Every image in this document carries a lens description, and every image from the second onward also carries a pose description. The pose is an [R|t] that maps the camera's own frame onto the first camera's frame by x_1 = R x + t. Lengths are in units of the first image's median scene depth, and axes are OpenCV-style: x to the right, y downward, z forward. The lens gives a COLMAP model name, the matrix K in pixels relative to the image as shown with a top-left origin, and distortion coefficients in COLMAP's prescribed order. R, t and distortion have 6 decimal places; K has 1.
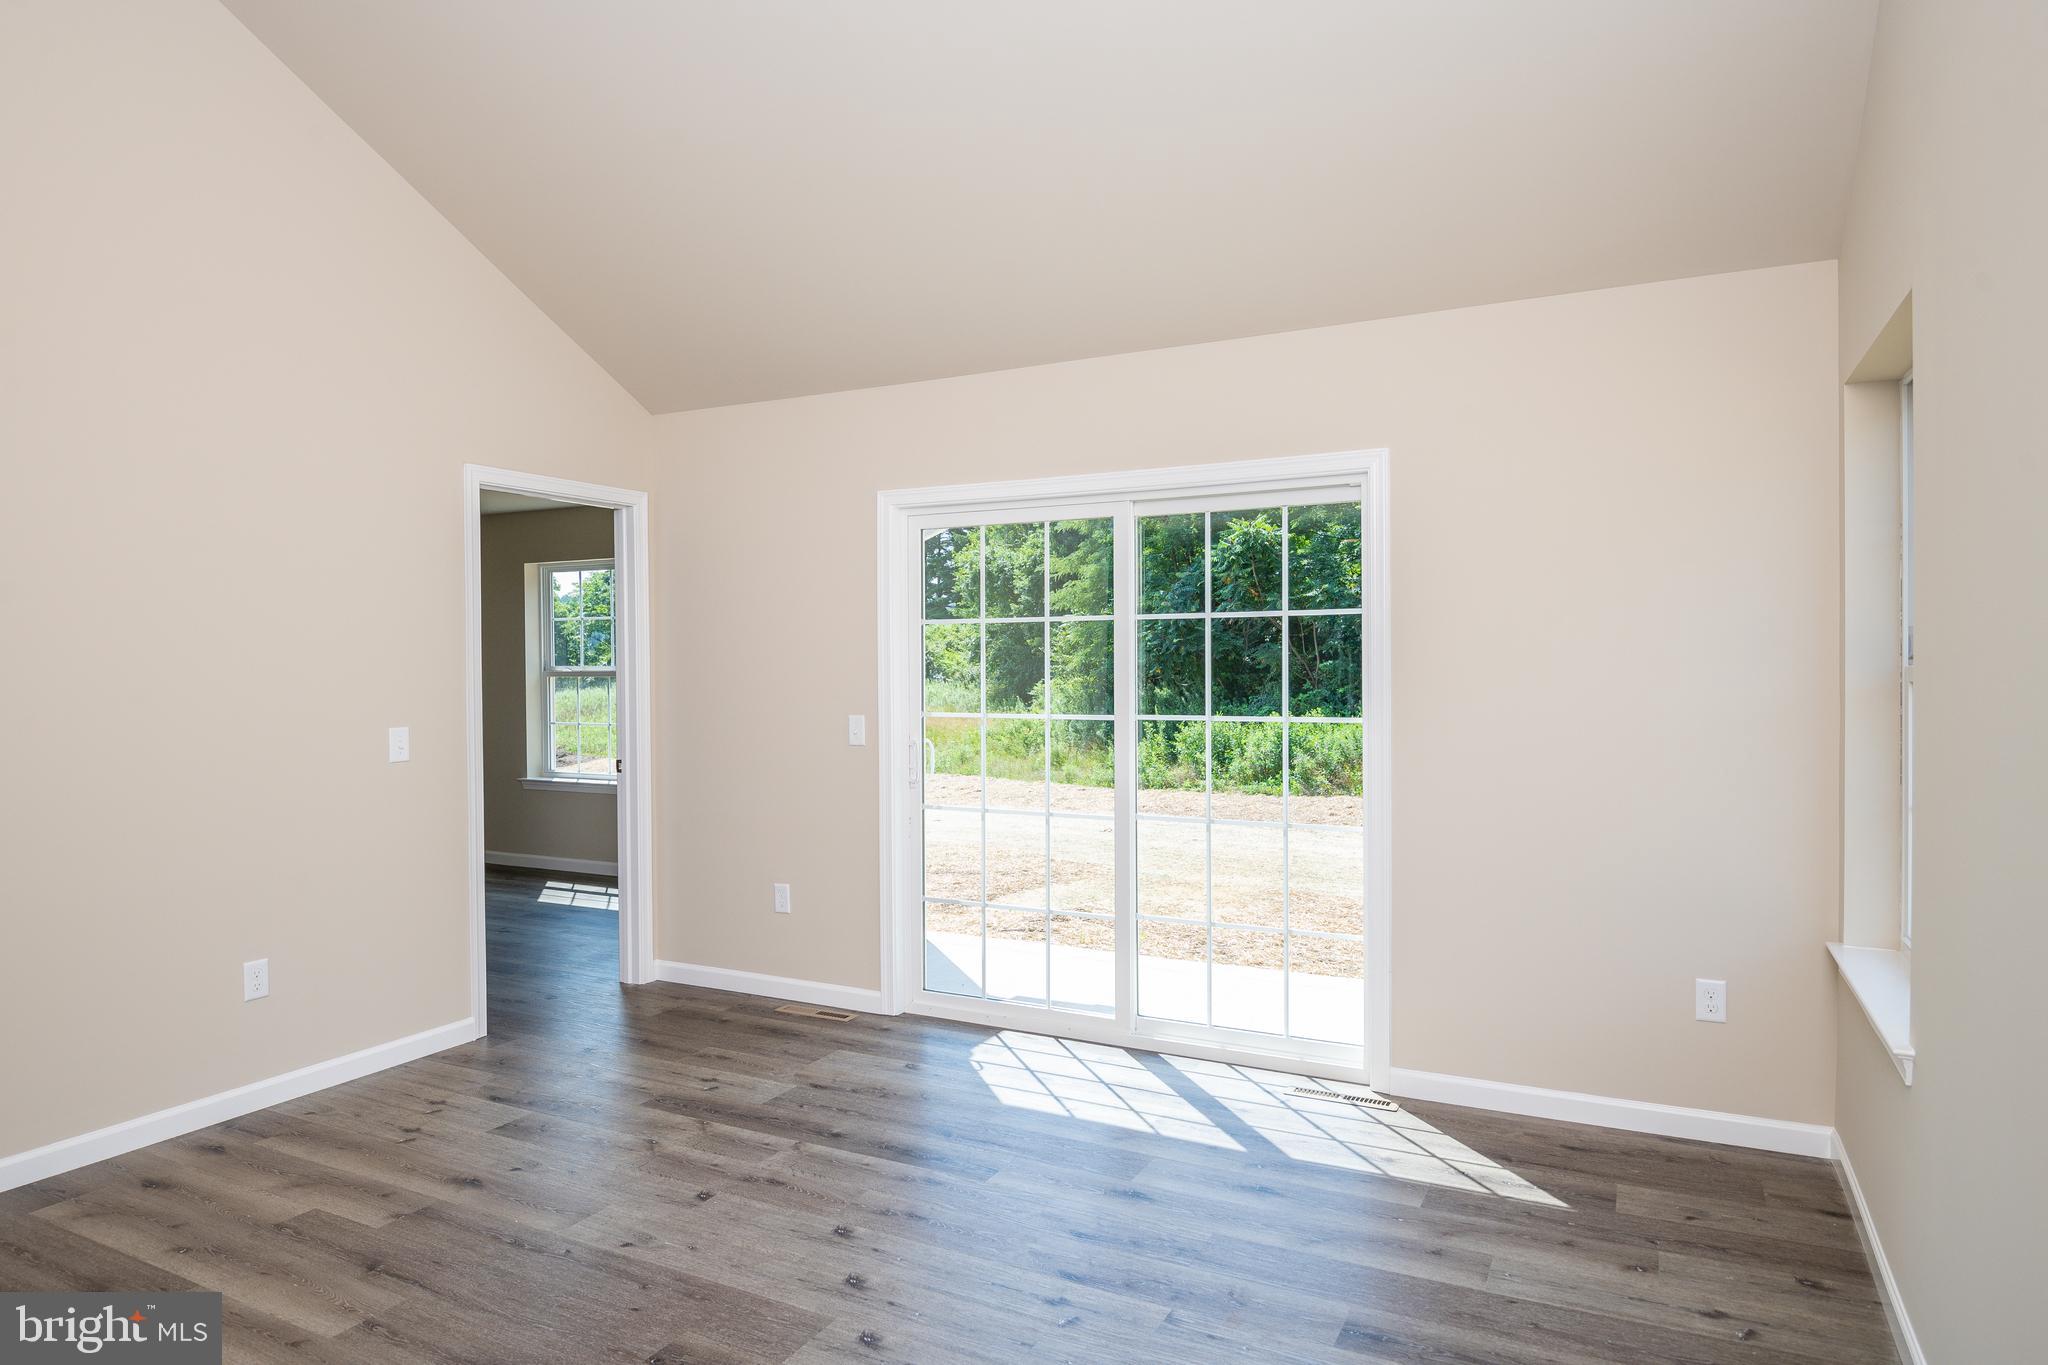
lens RADIAL K [[1265.2, 0, 1016.7], [0, 1265.2, 679.2], [0, 0, 1]] dist [-0.002241, -0.008919]
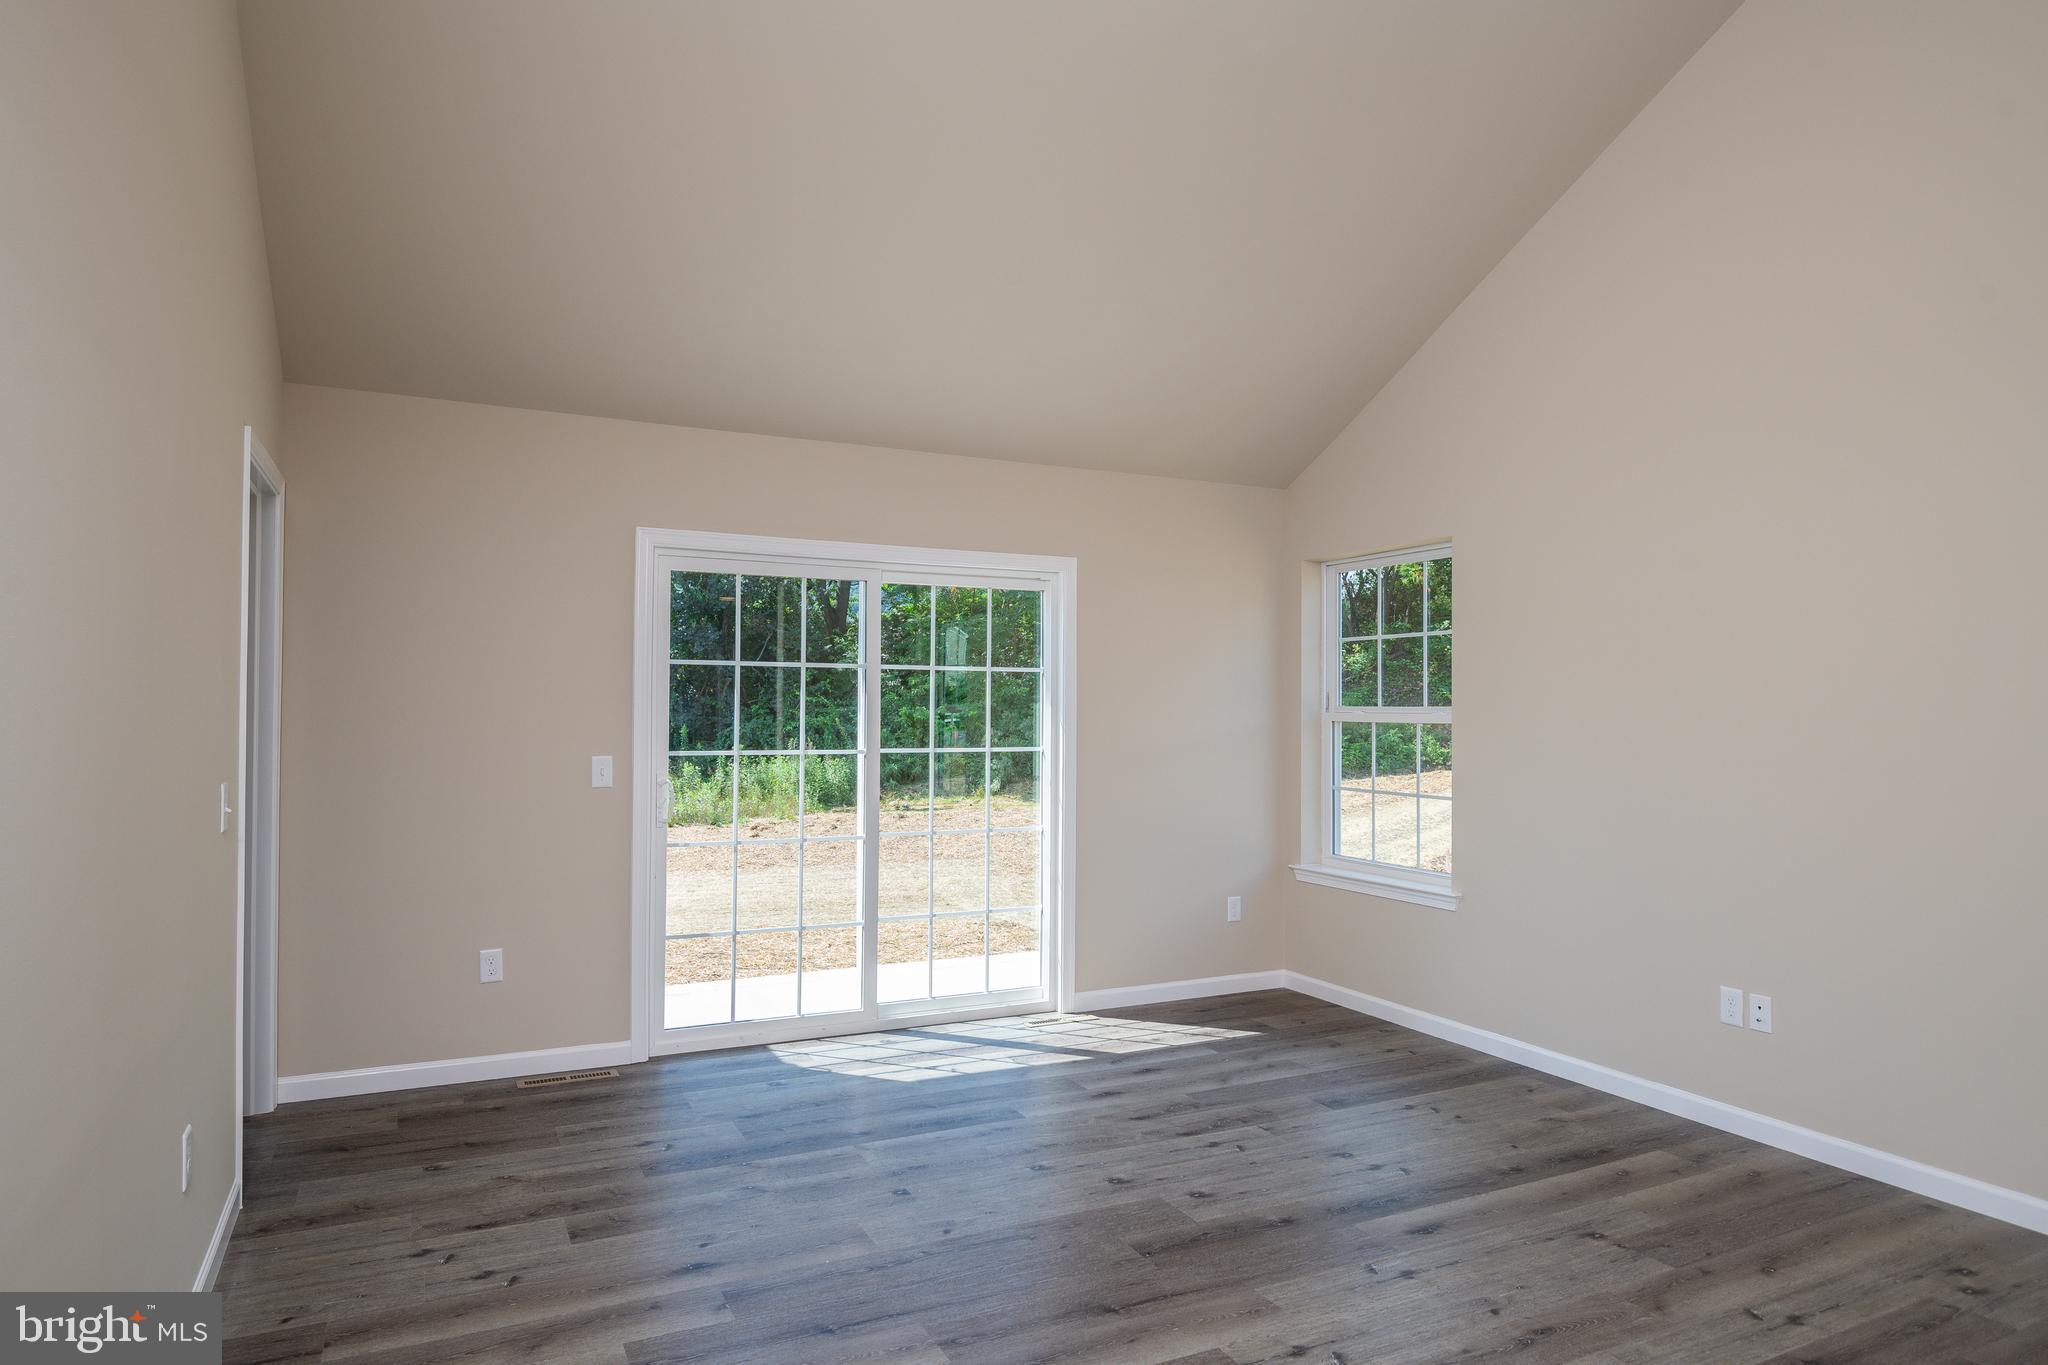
lens RADIAL K [[1265.2, 0, 1017.6], [0, 1265.2, 691.2], [0, 0, 1]] dist [-0.002241, -0.008919]
pose [[0.563756, 0.022836, 0.825626, -0.943641], [-0.000129, 0.999620, -0.027561, 0.007576], [-0.825941, 0.015431, 0.563545, 0.257248]]
